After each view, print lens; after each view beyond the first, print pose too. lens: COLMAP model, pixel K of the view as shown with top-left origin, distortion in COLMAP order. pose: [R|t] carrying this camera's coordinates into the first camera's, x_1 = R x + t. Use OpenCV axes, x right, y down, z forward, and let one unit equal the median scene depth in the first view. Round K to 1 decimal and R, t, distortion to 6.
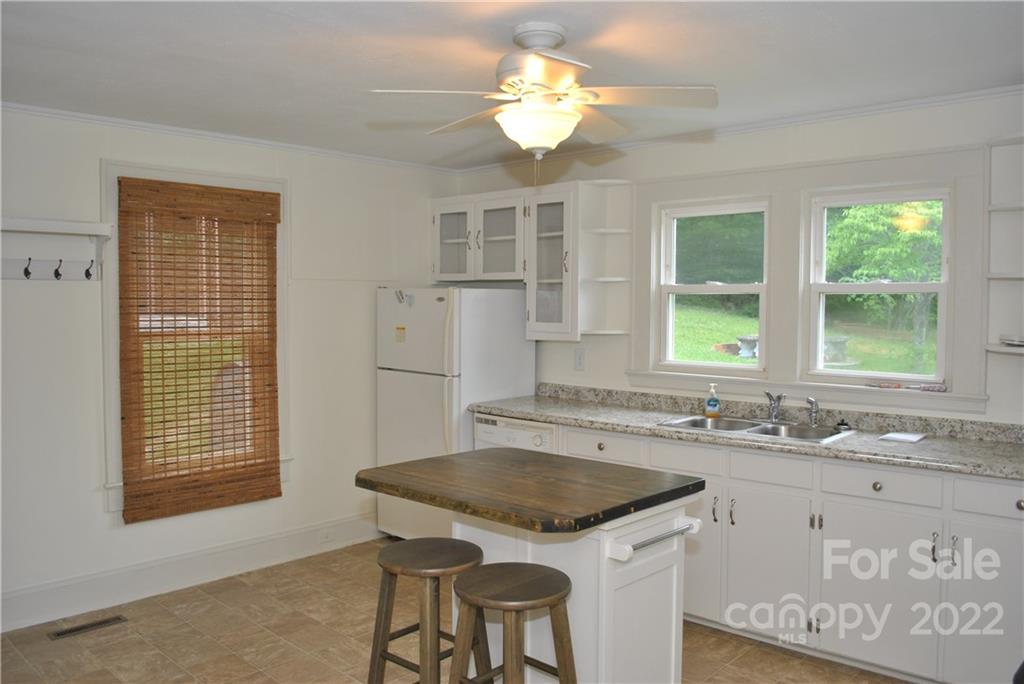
lens RADIAL K [[820.6, 0, 512.0], [0, 820.6, 342.0], [0, 0, 1]] dist [-0.070642, 0.009722]
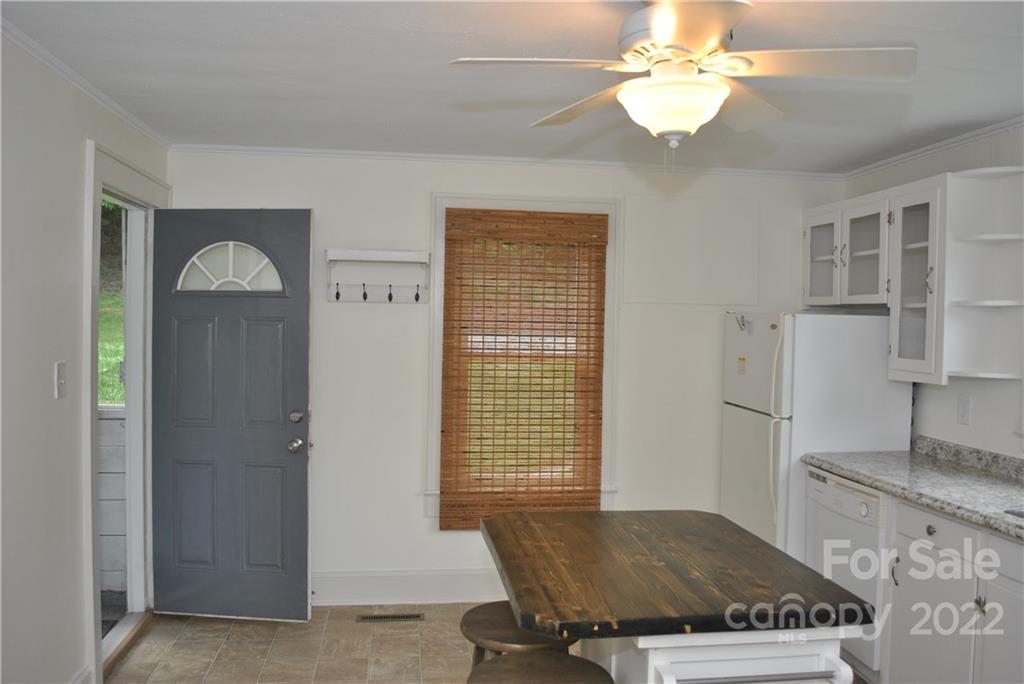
lens RADIAL K [[820.6, 0, 512.0], [0, 820.6, 342.0], [0, 0, 1]] dist [-0.070642, 0.009722]
pose [[0.780185, 0.028450, -0.624902, 0.244179], [-0.046476, 0.998841, -0.012551, -0.013837], [0.623820, 0.038835, 0.780602, 0.181002]]
